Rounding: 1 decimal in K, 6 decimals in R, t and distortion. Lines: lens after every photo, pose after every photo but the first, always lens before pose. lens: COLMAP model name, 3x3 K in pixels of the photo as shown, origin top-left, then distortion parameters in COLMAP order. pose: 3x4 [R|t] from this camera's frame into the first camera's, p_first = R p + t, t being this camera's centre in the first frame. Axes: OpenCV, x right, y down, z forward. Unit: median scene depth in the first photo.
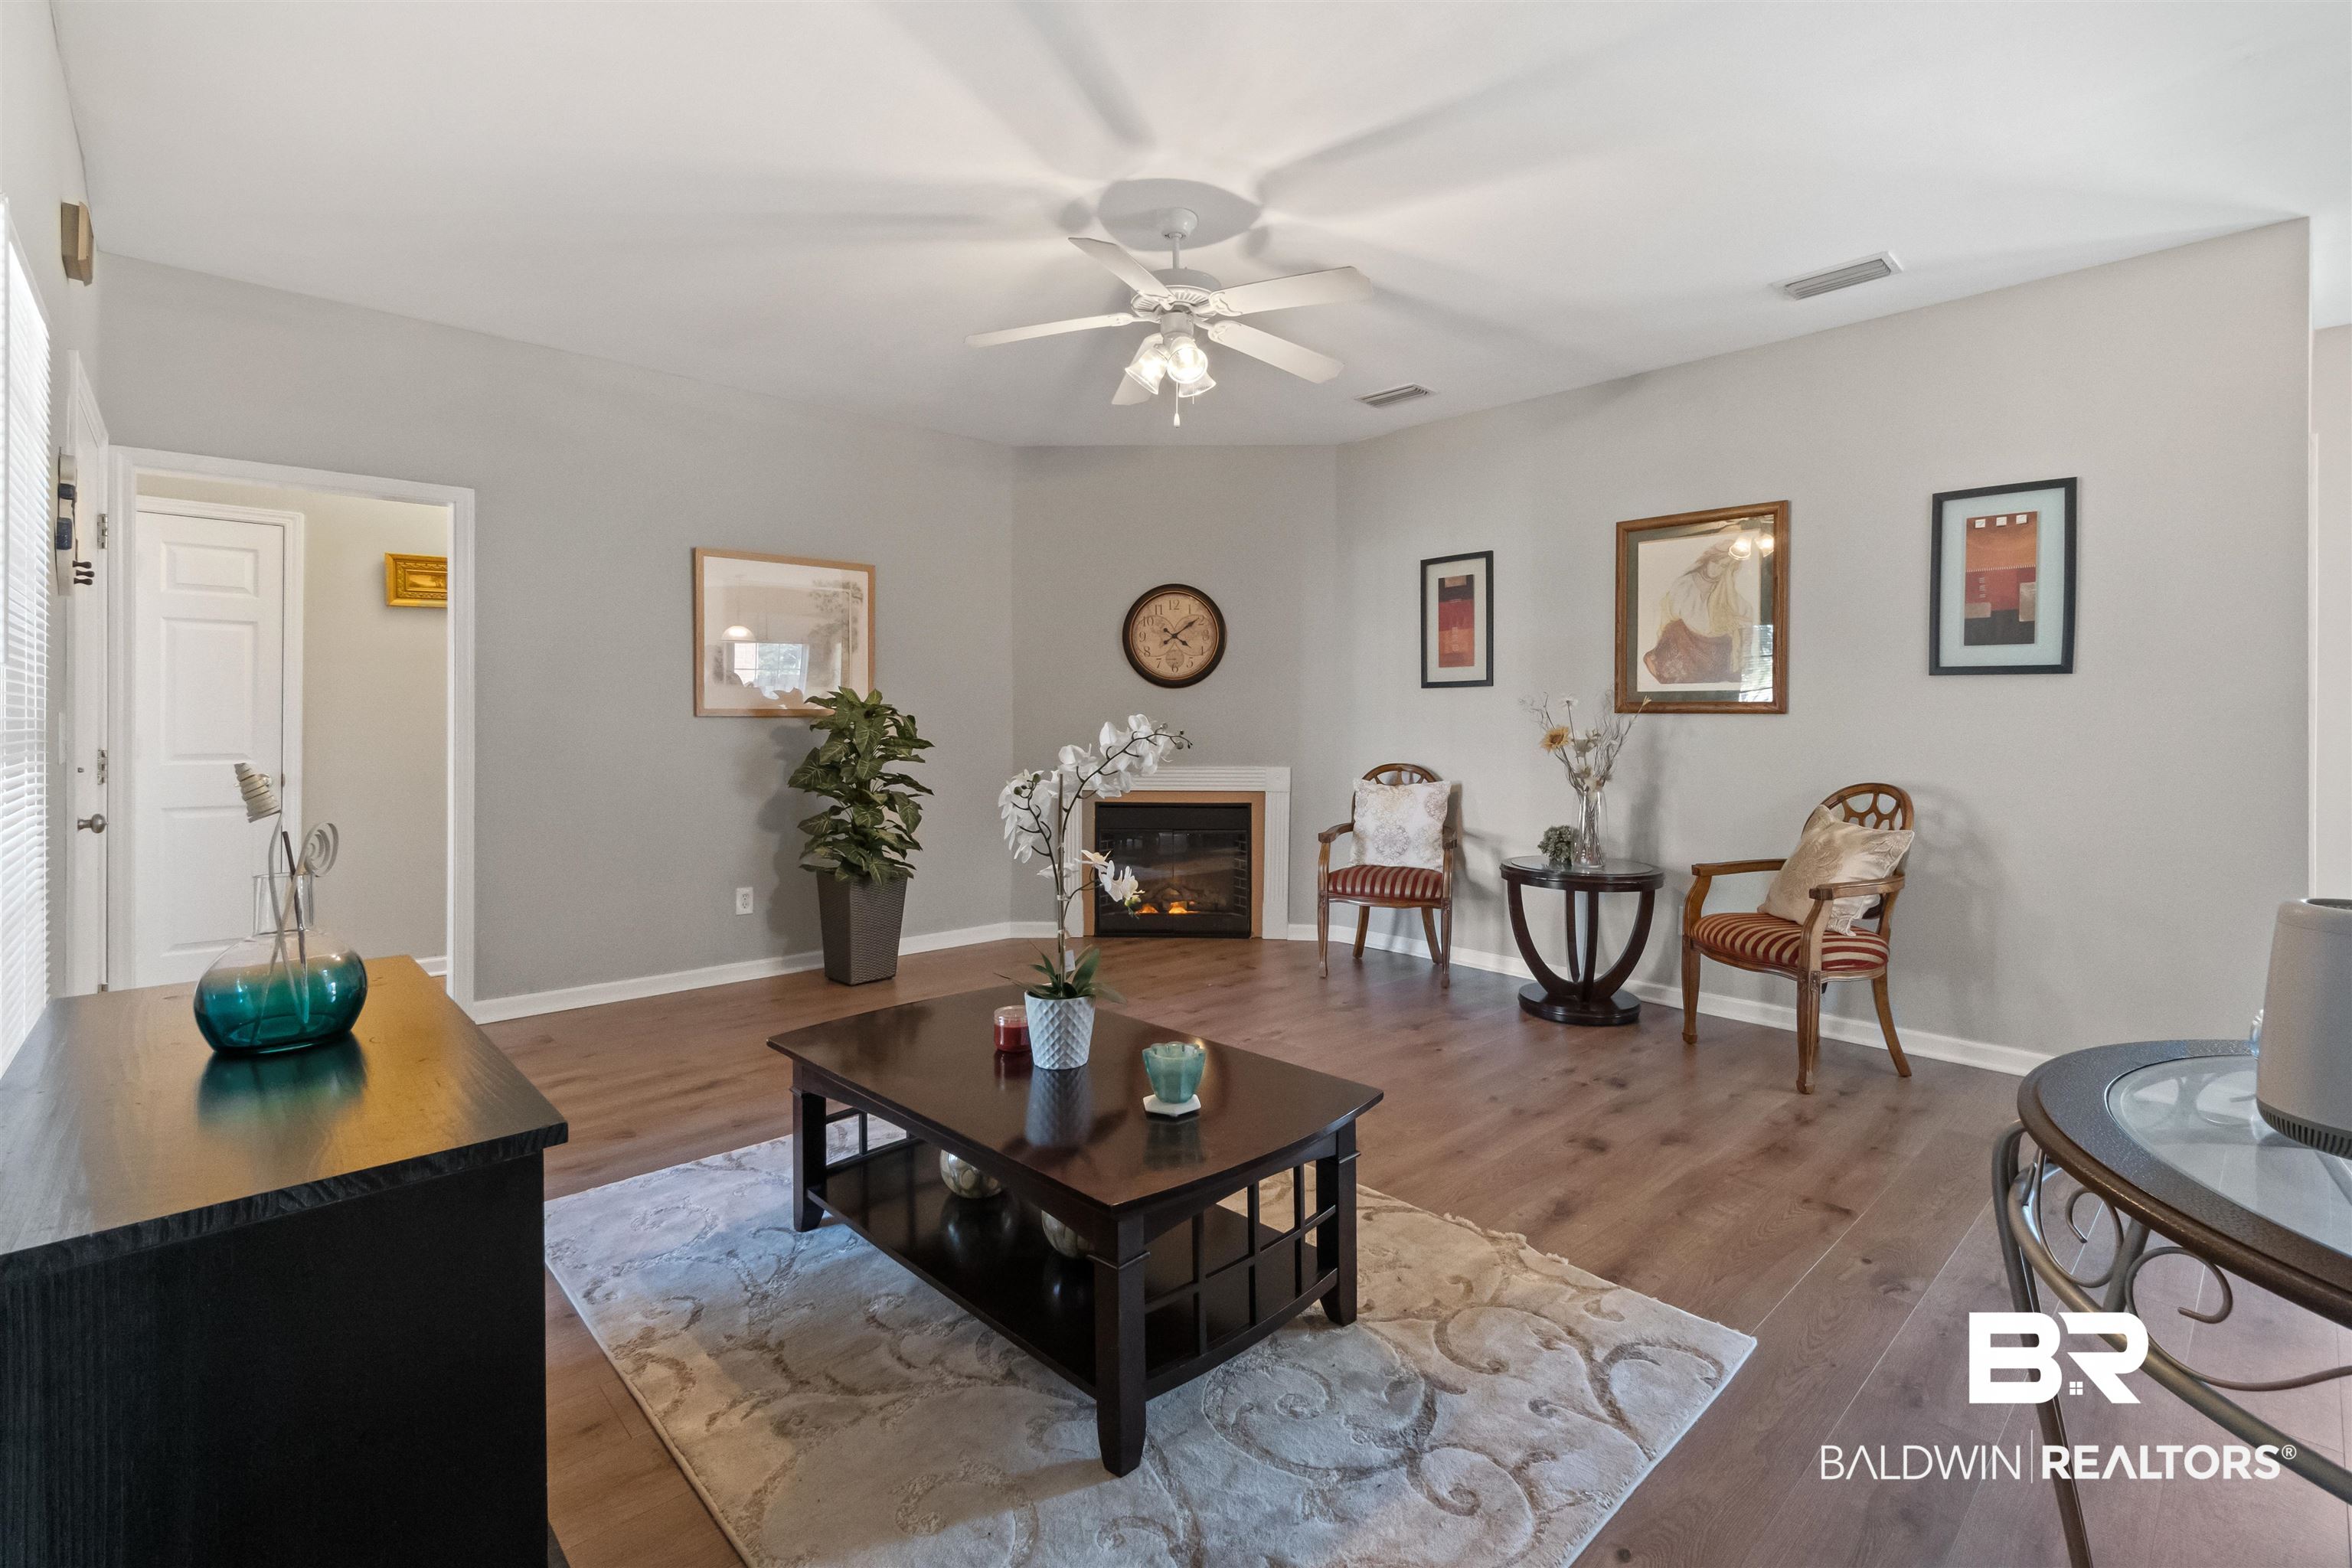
lens RADIAL K [[1053.0, 0, 1199.0], [0, 1053.0, 702.5], [0, 0, 1]] dist [-0.001399, -0.000046]
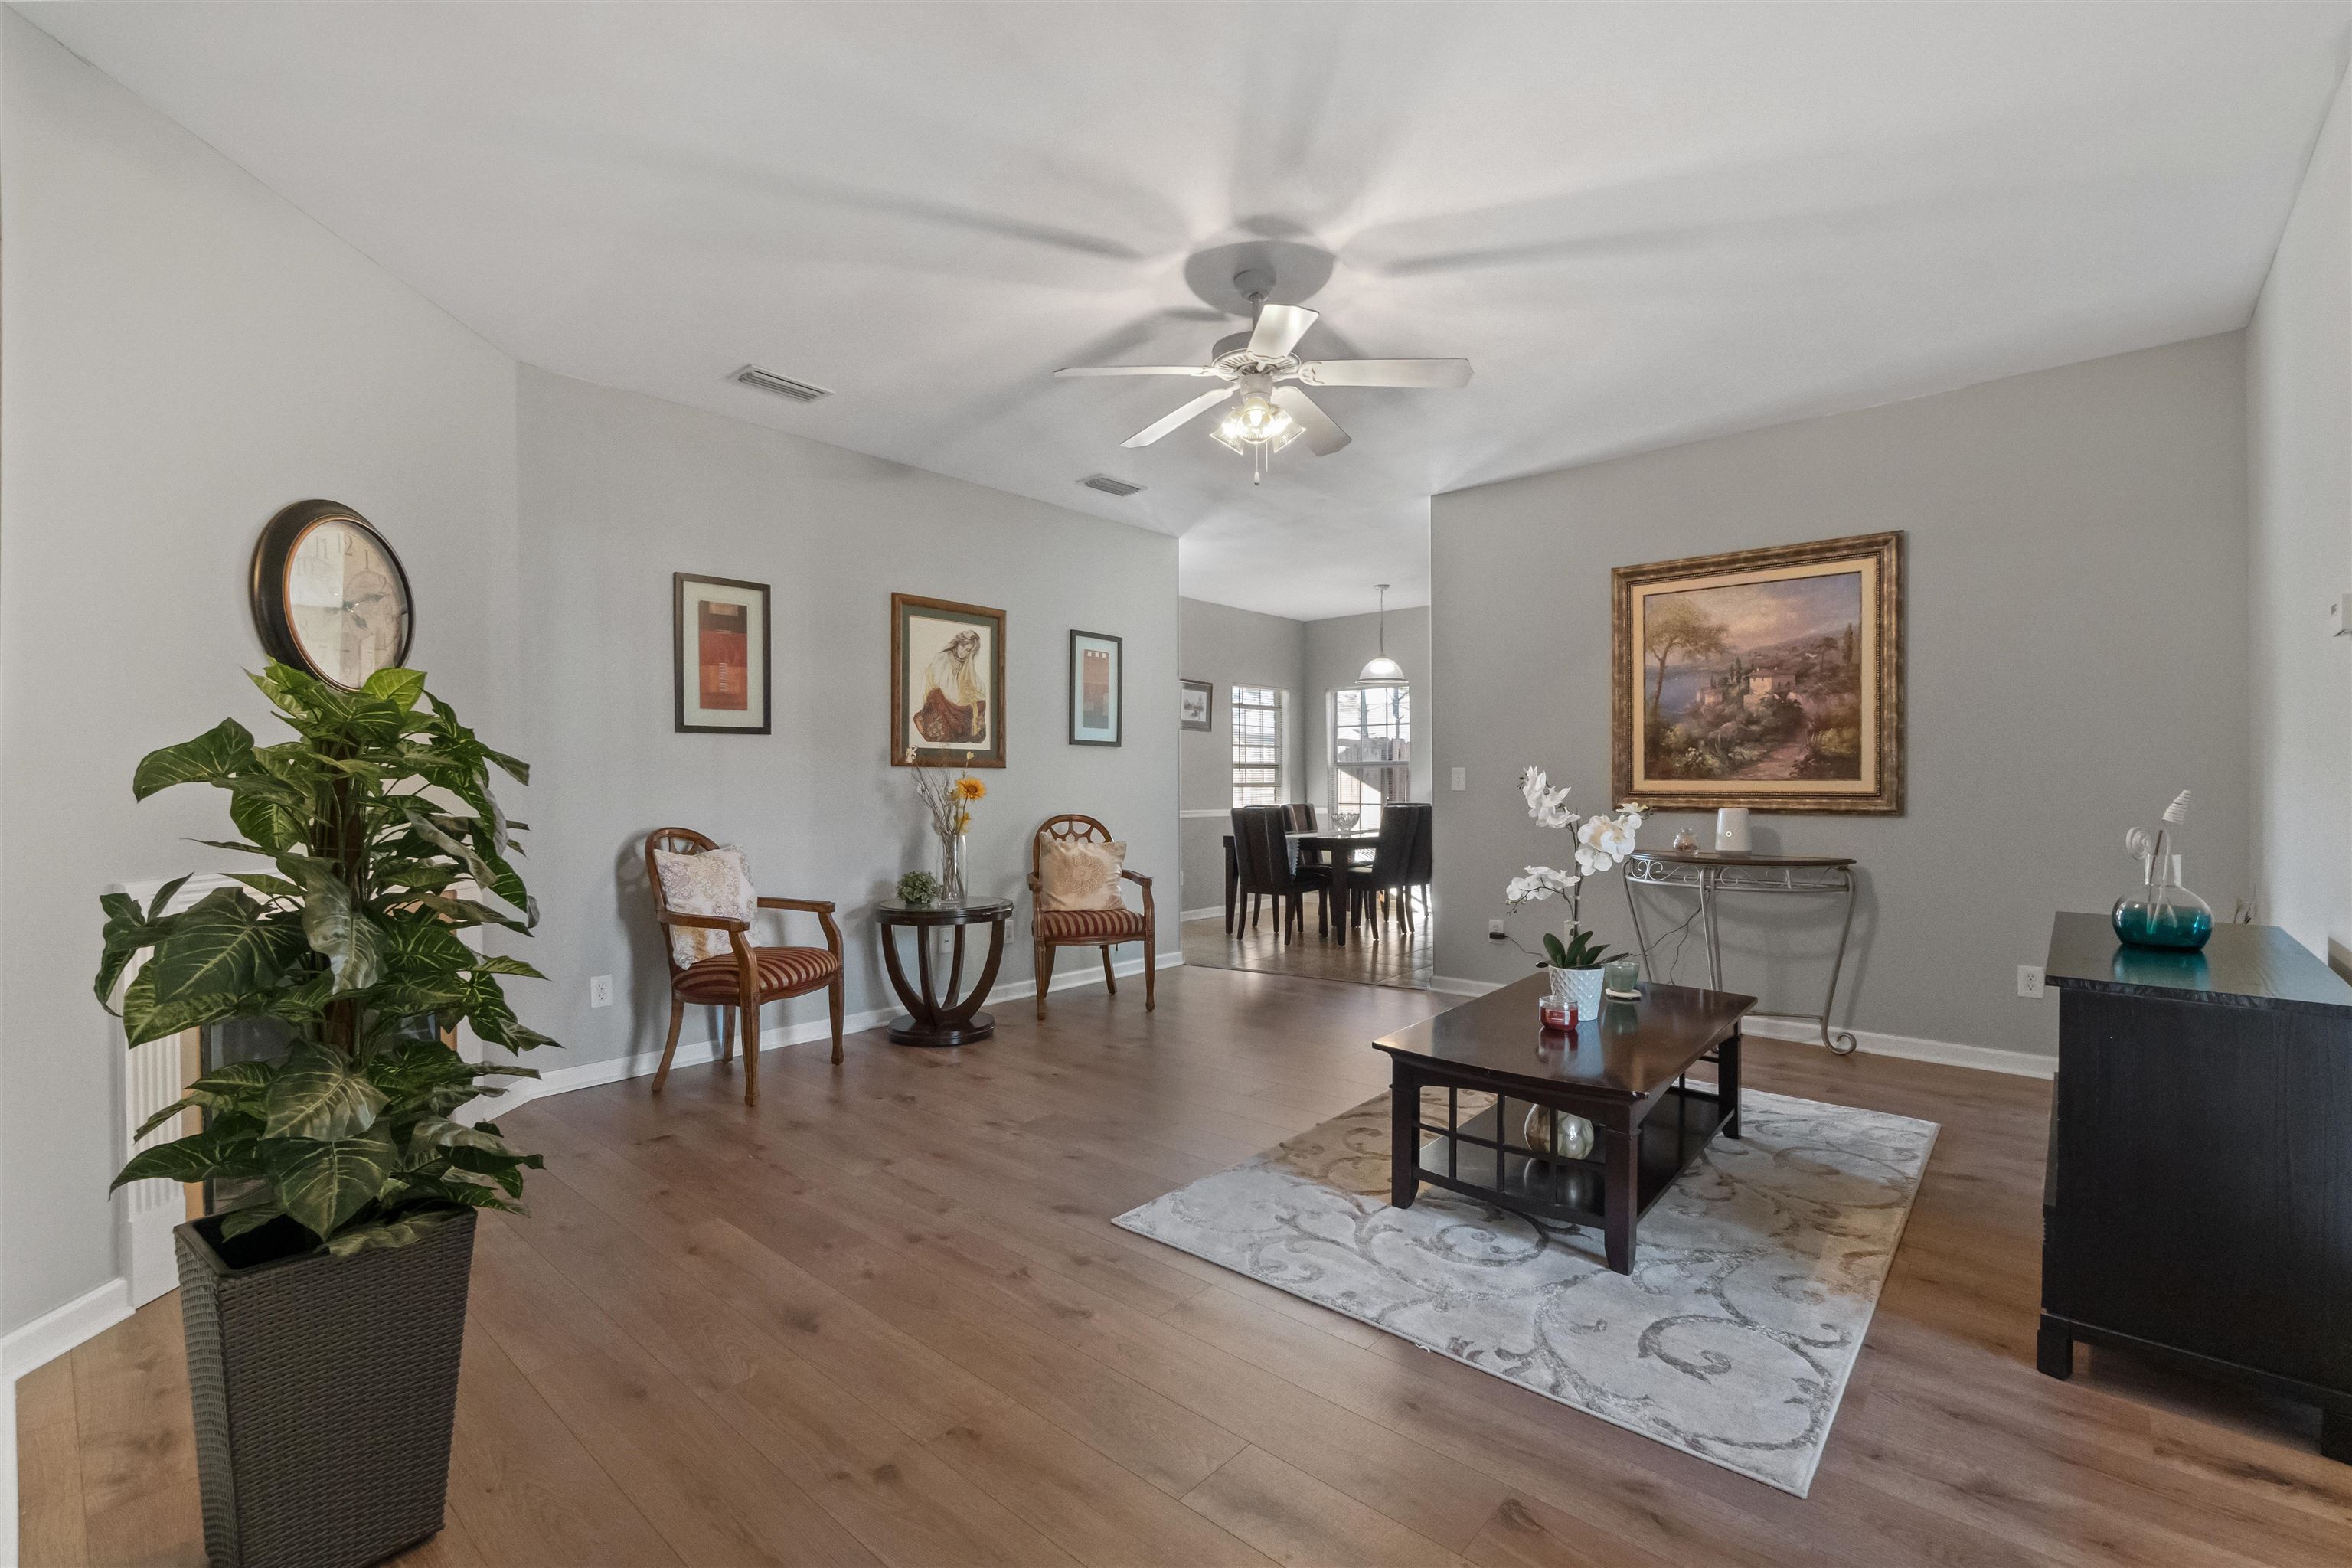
lens RADIAL K [[1021.3, 0, 1181.3], [0, 1021.3, 770.2], [0, 0, 1]] dist [-0.002031, -0.000207]
pose [[-0.091814, 0.000567, 0.995776, -0.728860], [-0.019094, 0.999815, -0.002330, 0.011663], [-0.995593, -0.019228, -0.091787, 0.842308]]
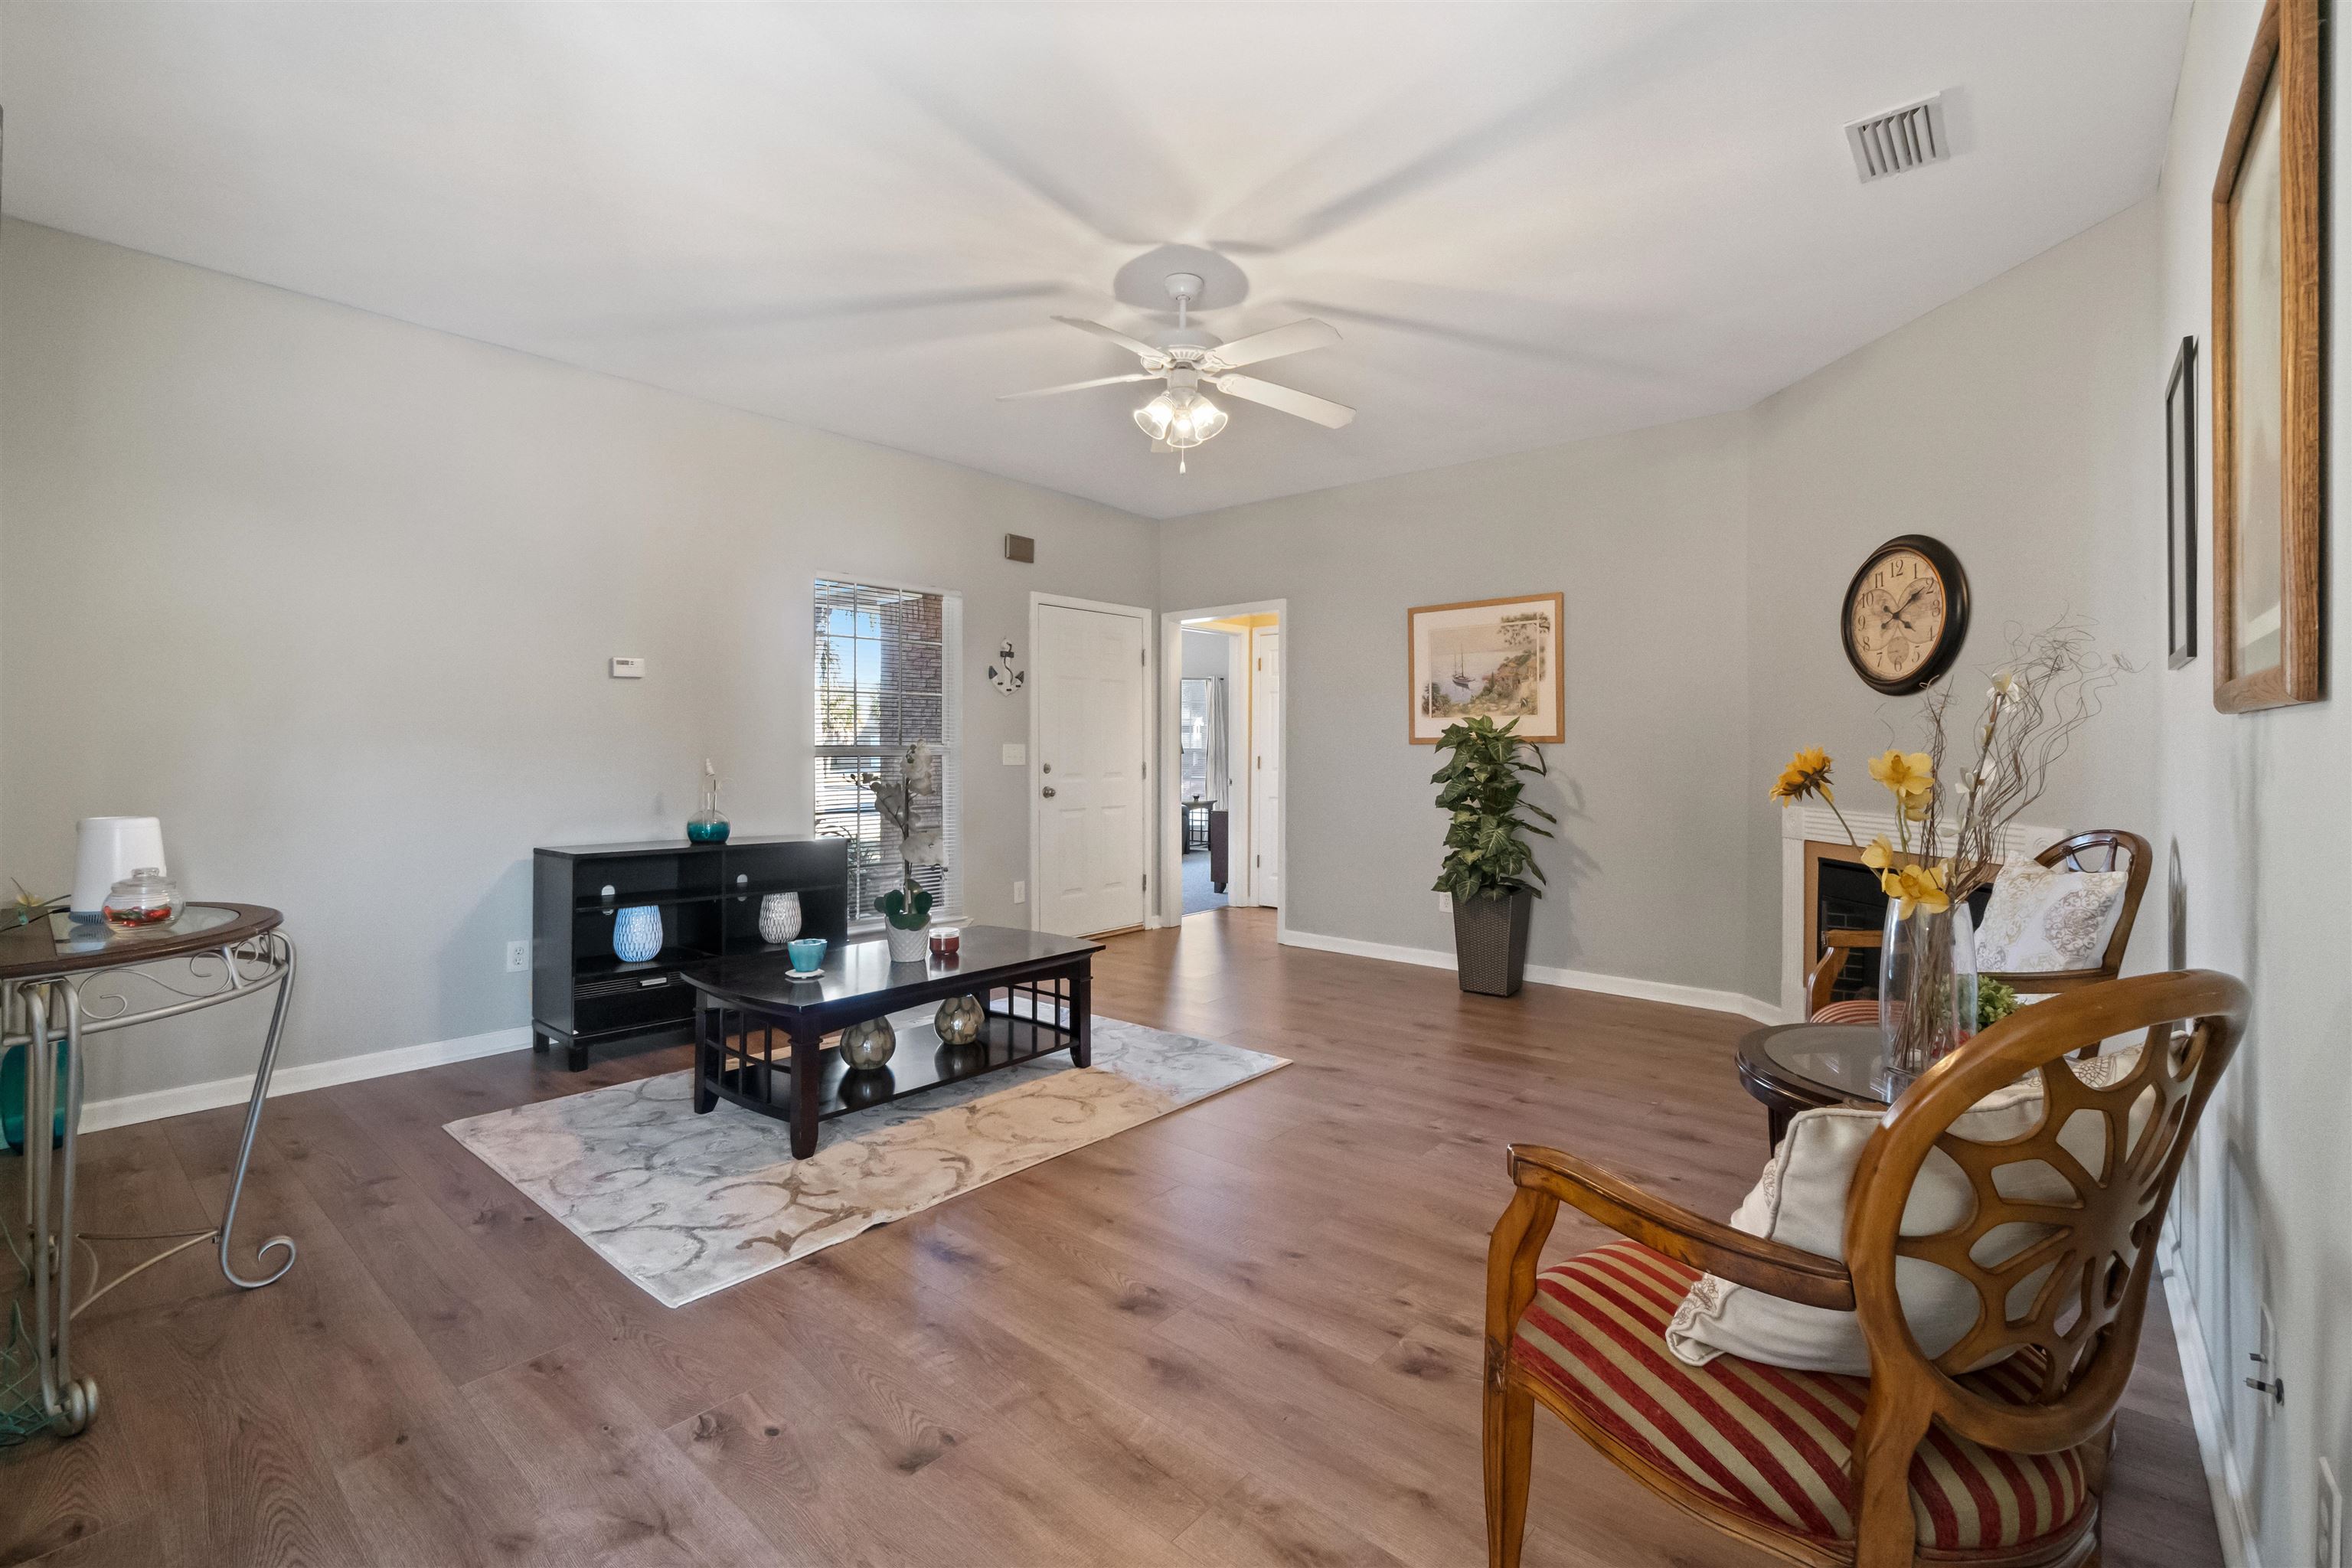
lens RADIAL K [[1007.2, 0, 1175.4], [0, 1007.2, 747.1], [0, 0, 1]] dist [-0.001249, -0.000059]
pose [[0.107549, -0.002695, -0.994196, 0.734276], [0.022038, 0.999757, -0.000326, 0.012217], [0.993955, -0.021875, 0.107582, 0.636376]]
